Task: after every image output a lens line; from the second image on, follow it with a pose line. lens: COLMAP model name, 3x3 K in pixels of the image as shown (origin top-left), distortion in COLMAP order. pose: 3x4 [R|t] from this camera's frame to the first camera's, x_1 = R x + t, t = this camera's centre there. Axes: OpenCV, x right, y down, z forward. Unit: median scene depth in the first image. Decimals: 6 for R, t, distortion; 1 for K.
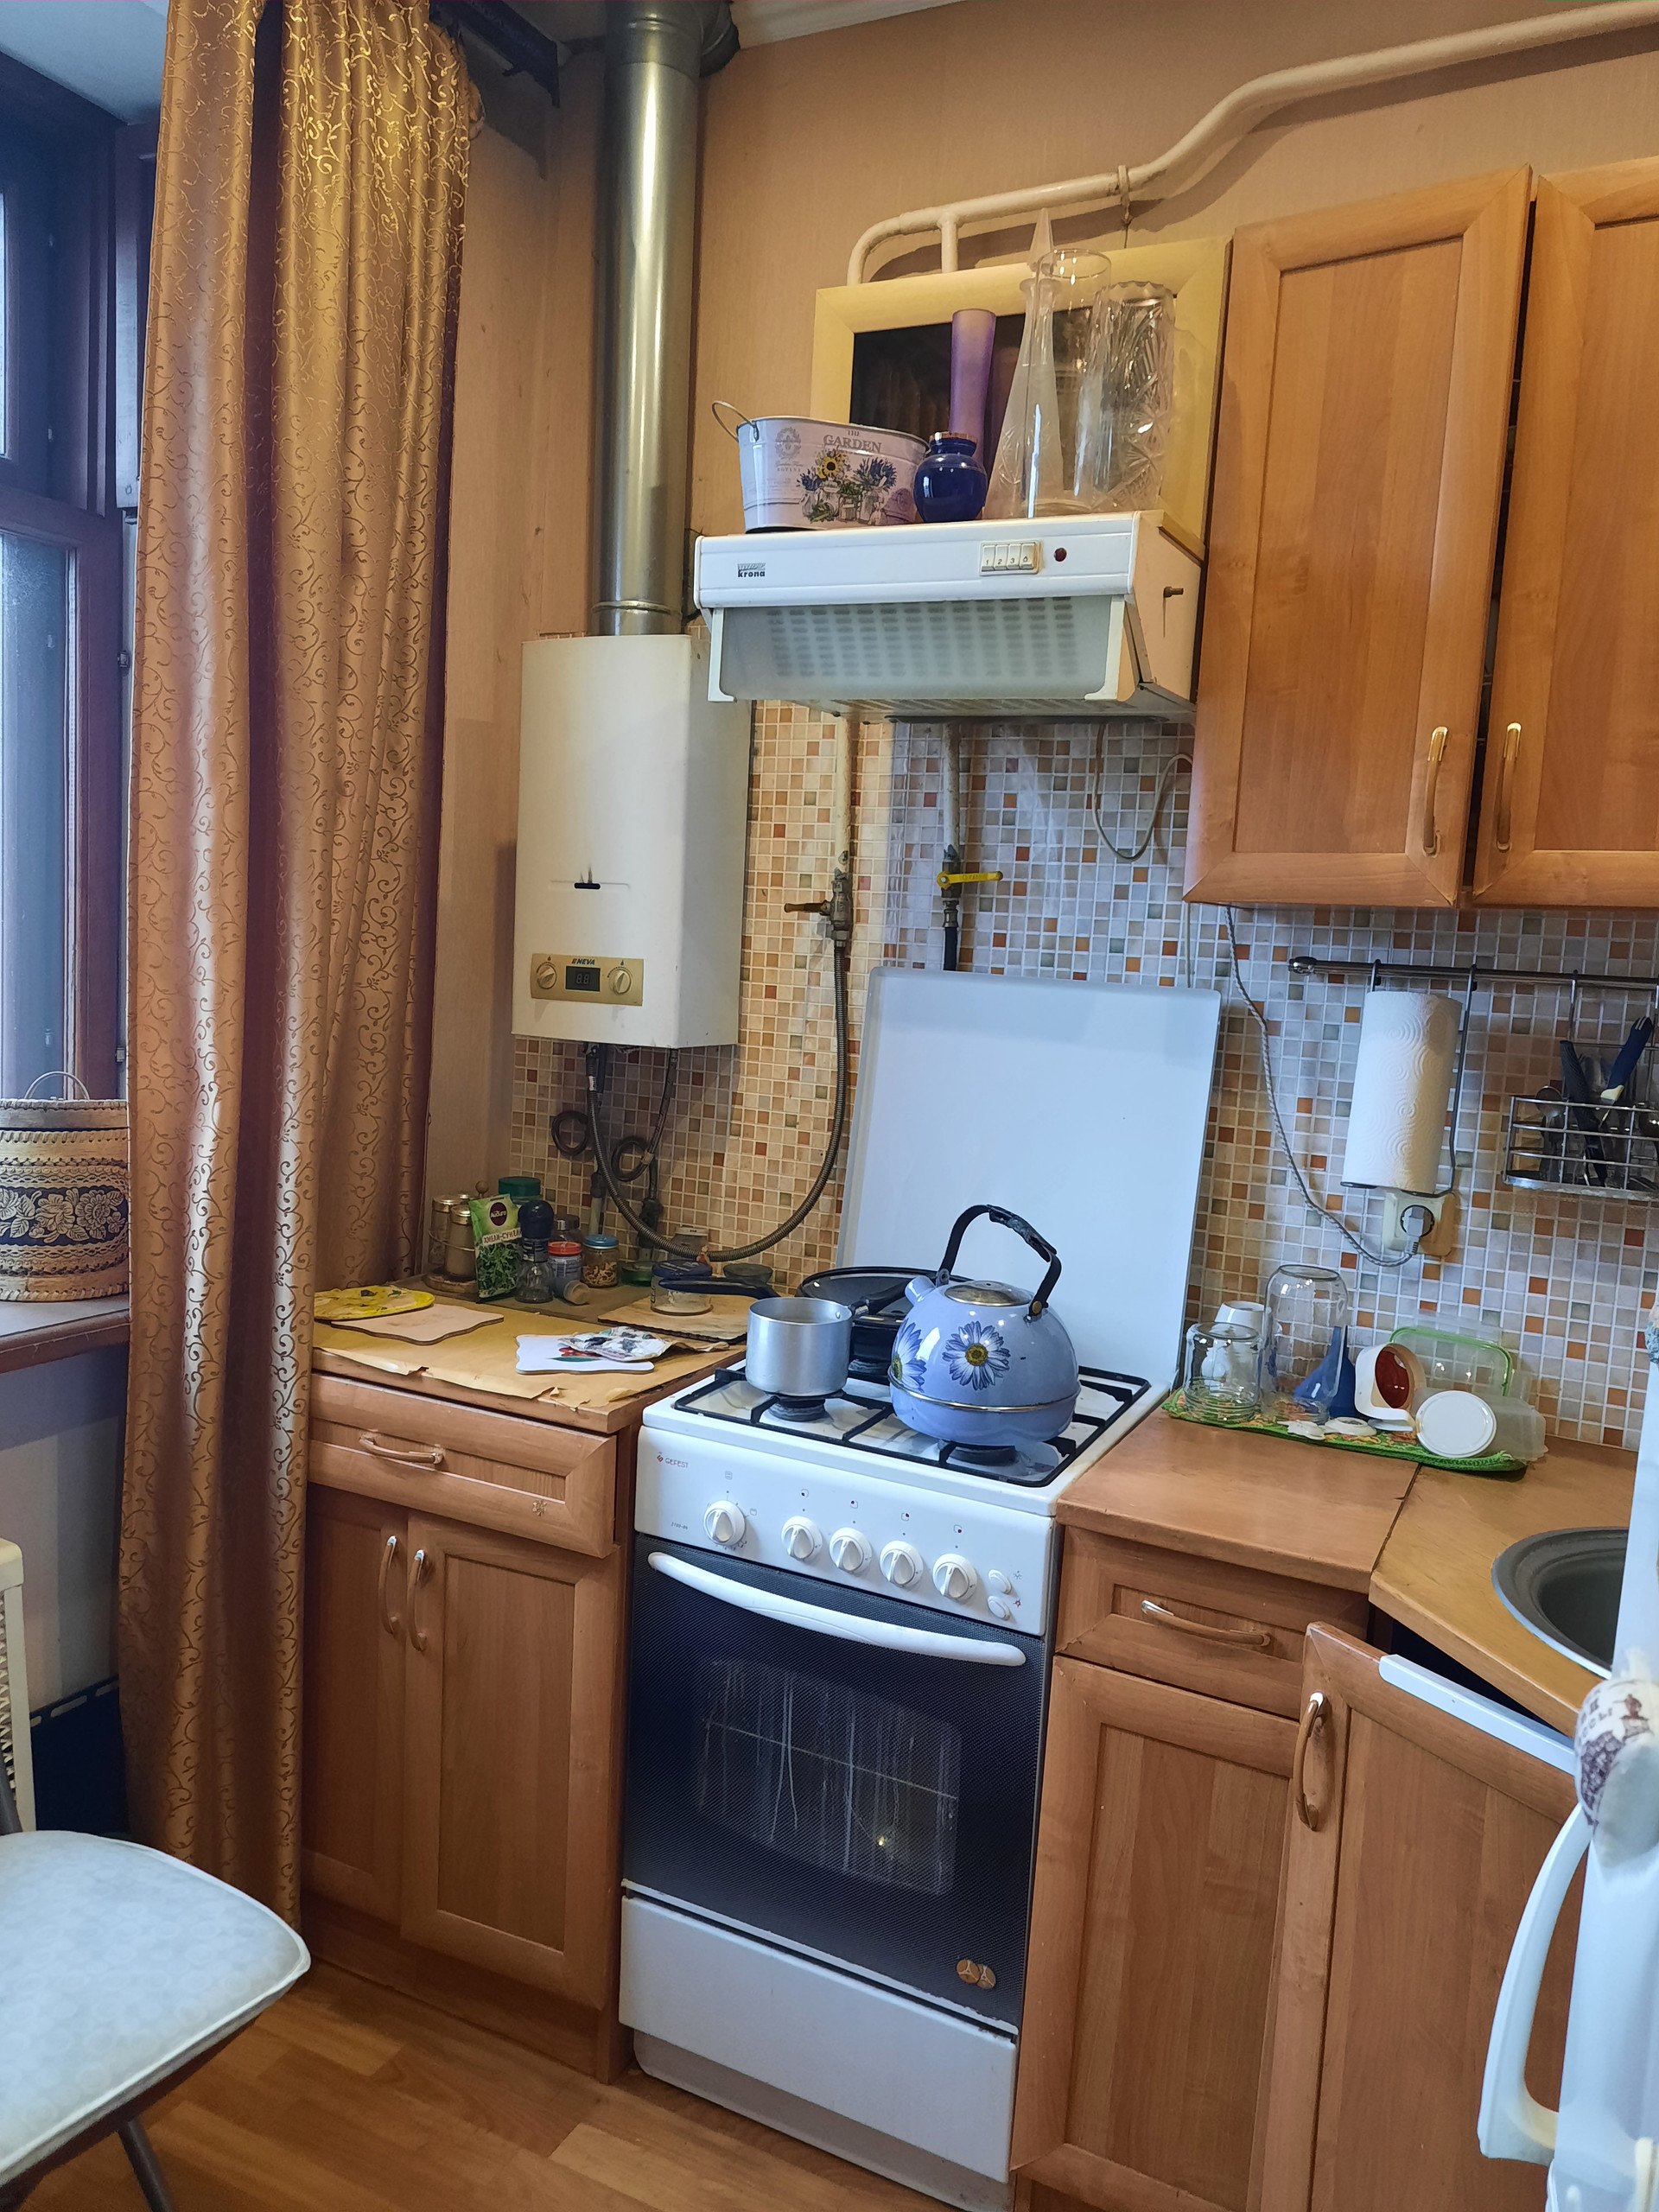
lens RADIAL K [[1638.4, 0, 826.9], [0, 1638.4, 1109.6], [0, 0, 1]] dist [0.039078, -0.001074]
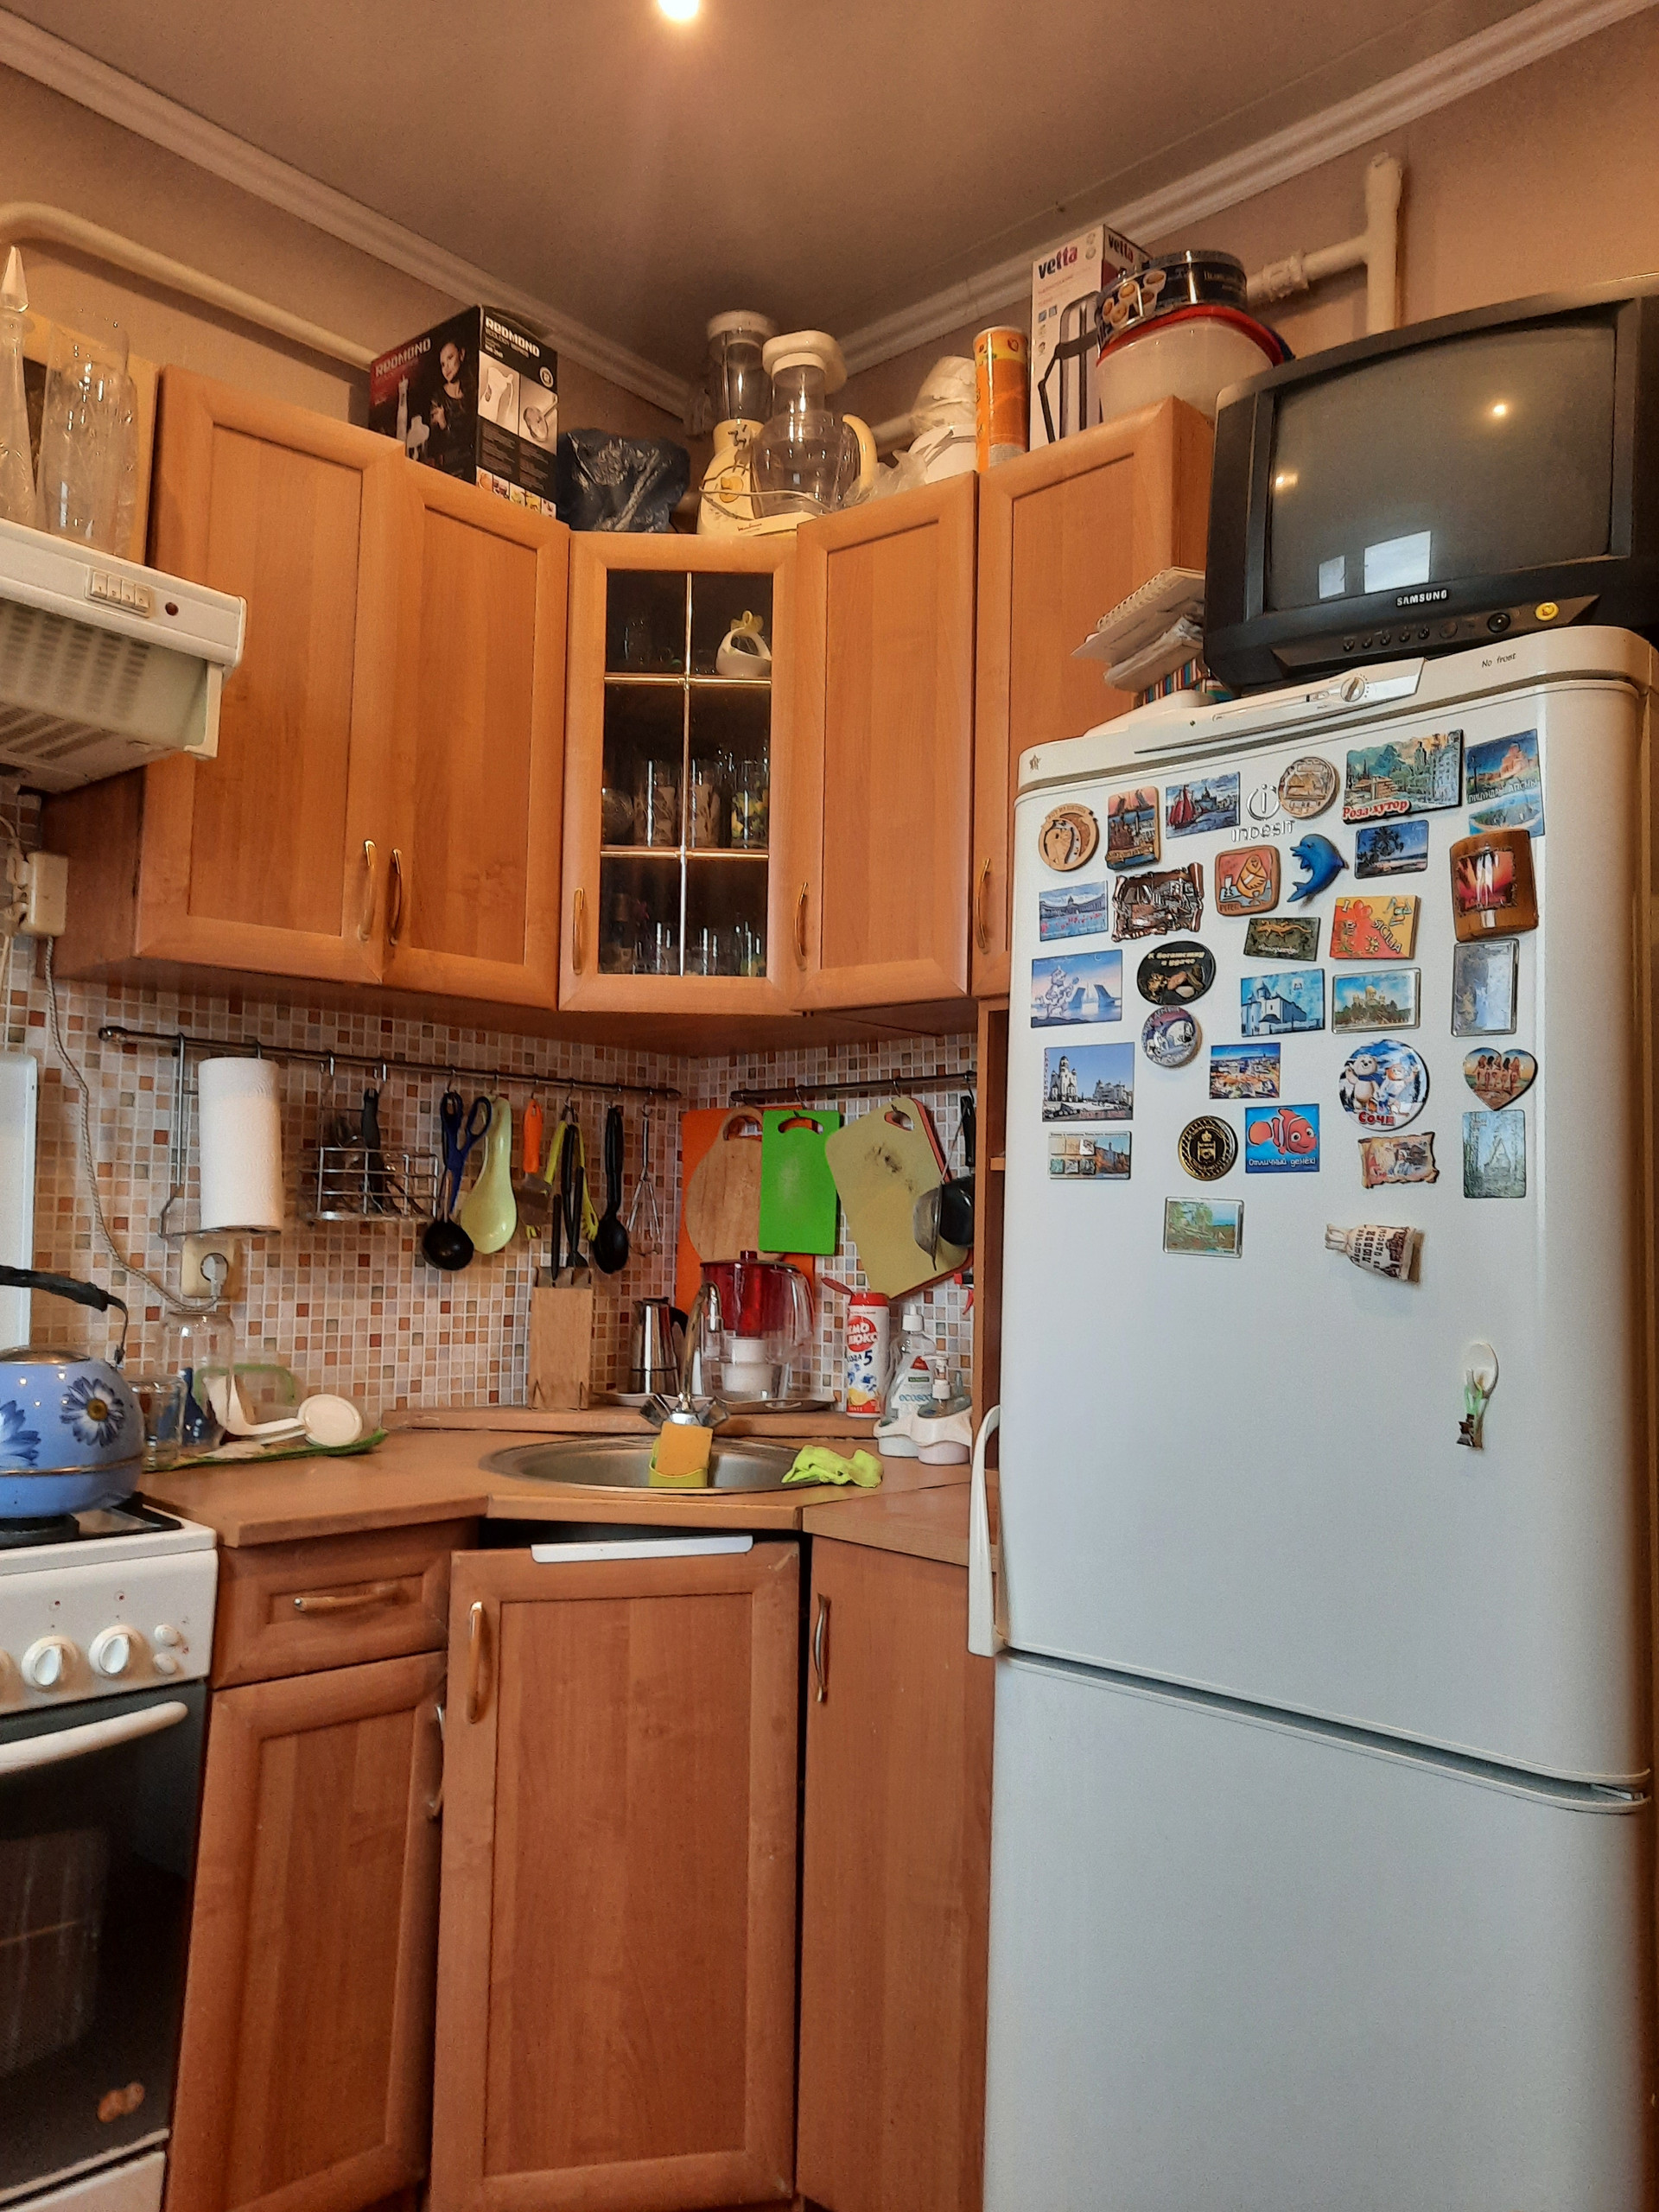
lens RADIAL K [[1638.4, 0, 826.7], [0, 1638.4, 1108.7], [0, 0, 1]] dist [0.039078, -0.001074]
pose [[0.272922, 0.027242, 0.961650, -0.696820], [0.089903, 0.994502, -0.053687, 0.066408], [-0.957826, 0.101108, 0.268973, 0.331126]]
